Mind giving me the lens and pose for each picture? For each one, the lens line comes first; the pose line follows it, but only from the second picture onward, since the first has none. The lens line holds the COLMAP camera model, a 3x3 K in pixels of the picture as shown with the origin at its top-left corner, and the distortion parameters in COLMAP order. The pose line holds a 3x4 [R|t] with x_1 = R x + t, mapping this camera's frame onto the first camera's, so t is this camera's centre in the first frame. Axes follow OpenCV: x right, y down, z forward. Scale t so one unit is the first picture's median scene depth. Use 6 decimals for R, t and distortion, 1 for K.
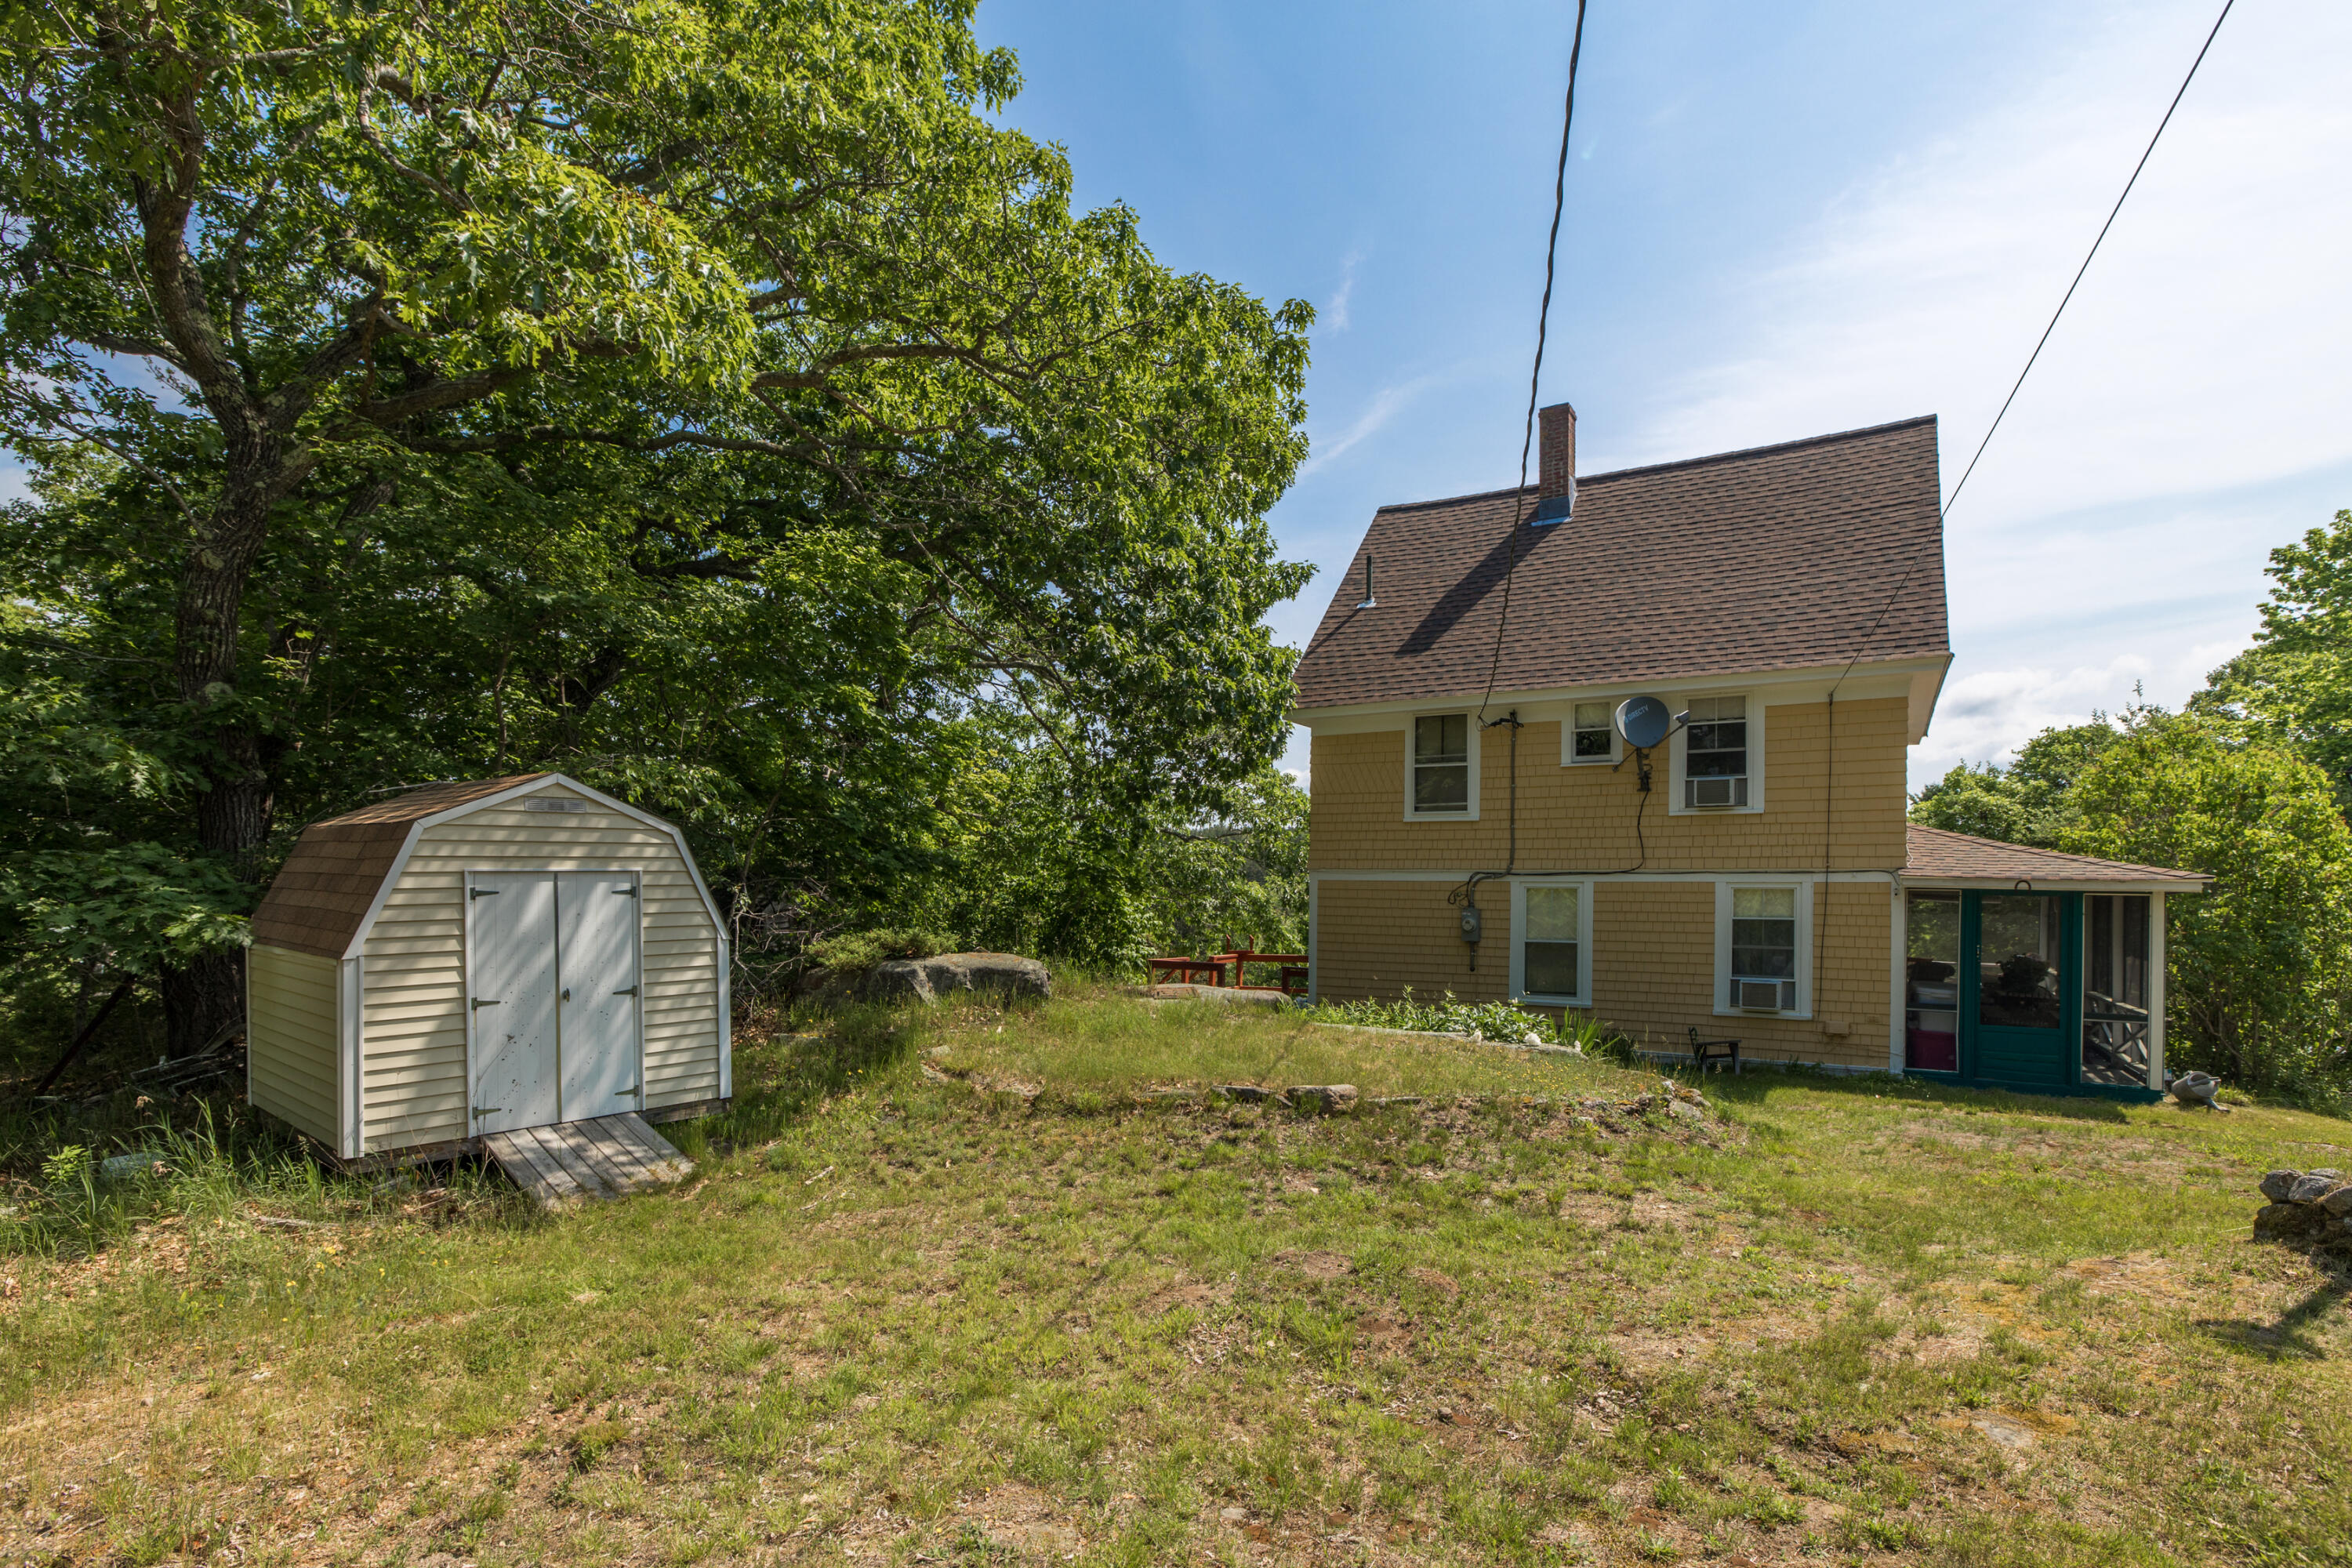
lens RADIAL K [[1211.2, 0, 1176.0], [0, 1211.2, 784.0], [0, 0, 1]] dist [-0.012269, -0.000026]
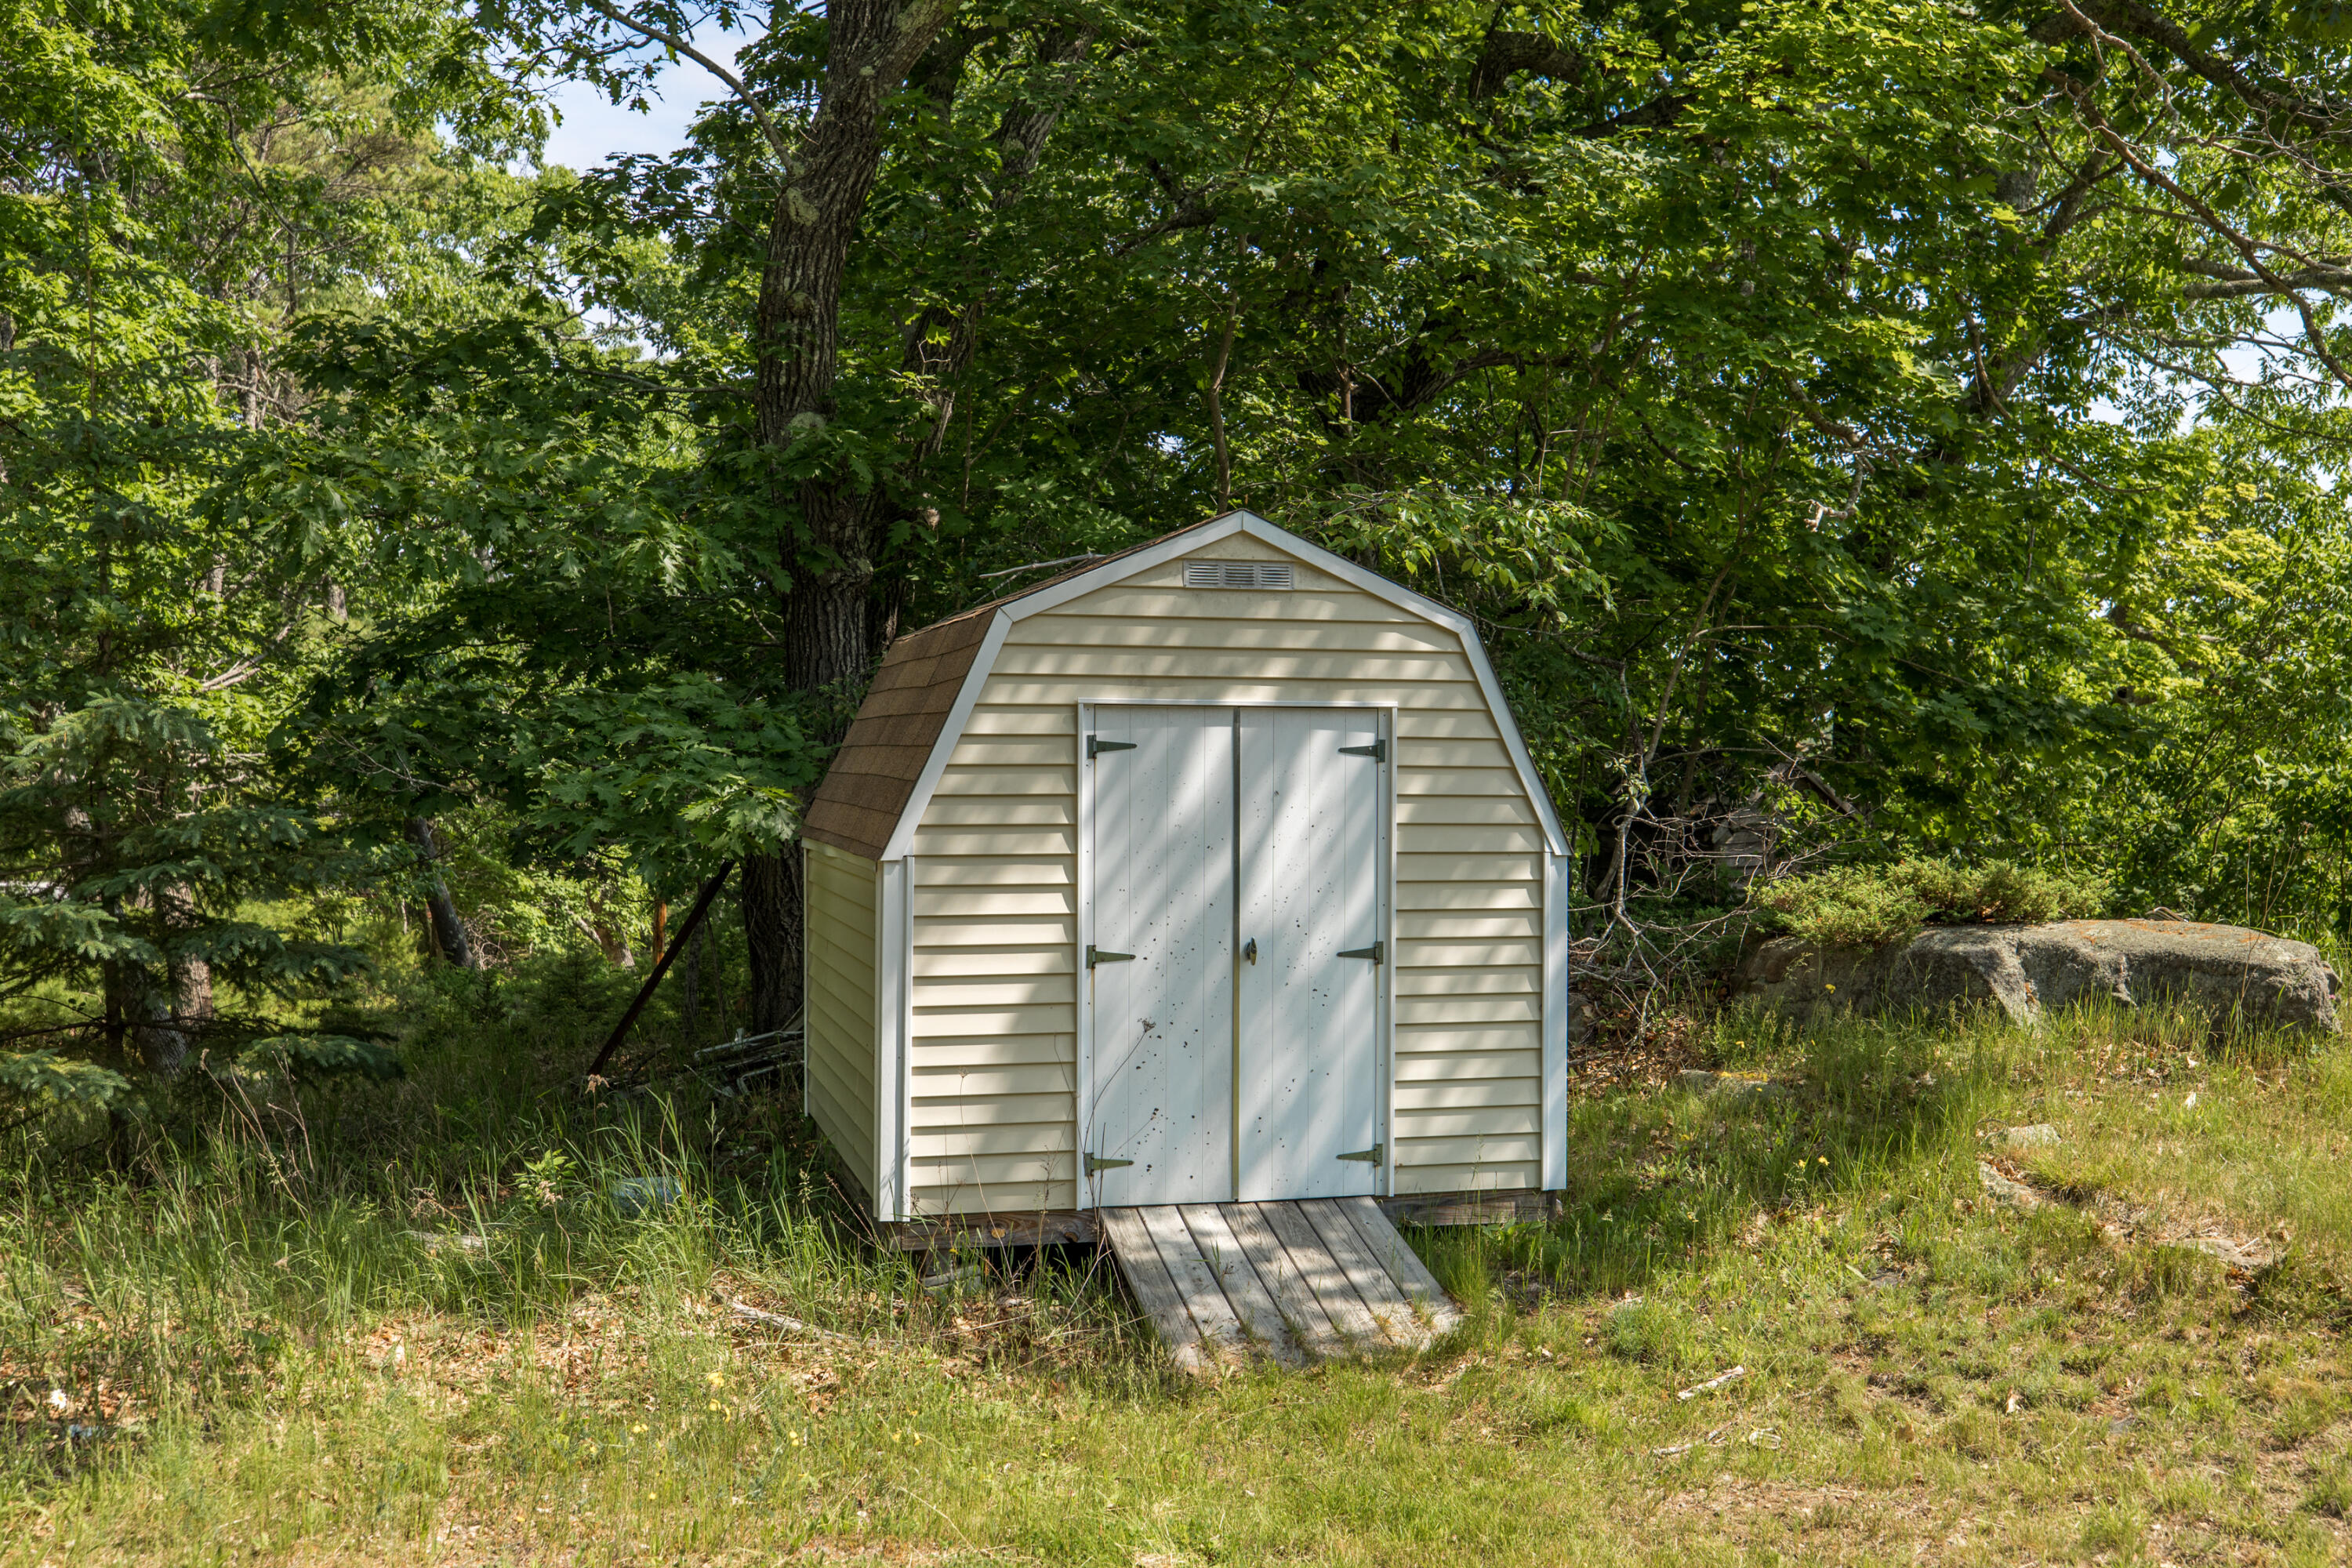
lens RADIAL K [[2386.9, 0, 1175.7], [0, 2386.9, 817.4], [0, 0, 1]] dist [0.001007, 0.003018]
pose [[0.832136, 0.023765, -0.554062, 0.013867], [0.021196, 0.996989, 0.074596, 0.044702], [0.554166, -0.073818, 0.829127, 0.166398]]
